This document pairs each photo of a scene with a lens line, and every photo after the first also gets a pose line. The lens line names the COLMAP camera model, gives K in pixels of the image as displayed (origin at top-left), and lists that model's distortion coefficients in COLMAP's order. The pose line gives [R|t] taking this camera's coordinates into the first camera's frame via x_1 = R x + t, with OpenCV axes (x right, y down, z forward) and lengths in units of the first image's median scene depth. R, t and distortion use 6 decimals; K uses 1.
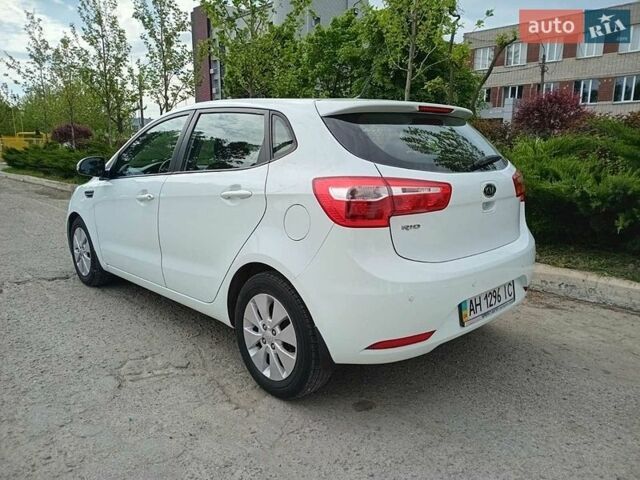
lens RADIAL K [[472.6, 0, 321.6], [0, 472.6, 217.6], [0, 0, 1]] dist [0.042040, -0.063519]
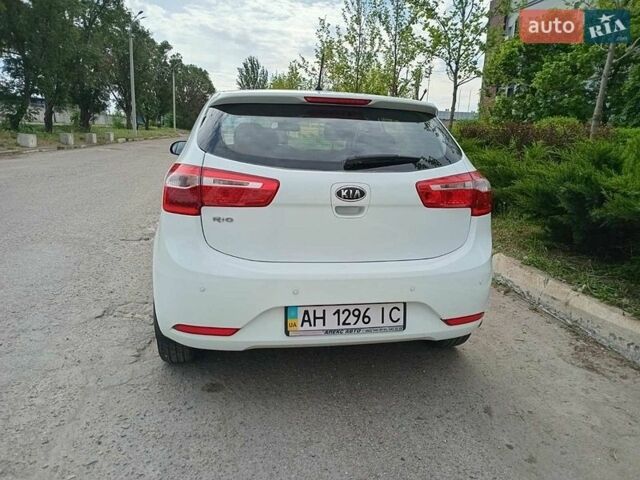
lens RADIAL K [[472.6, 0, 321.6], [0, 472.6, 217.6], [0, 0, 1]] dist [0.042040, -0.063519]
pose [[0.840719, 0.125494, -0.526729, 0.770753], [-0.117117, 0.991889, 0.049388, -0.049548], [0.528655, 0.020167, 0.848597, 0.232629]]
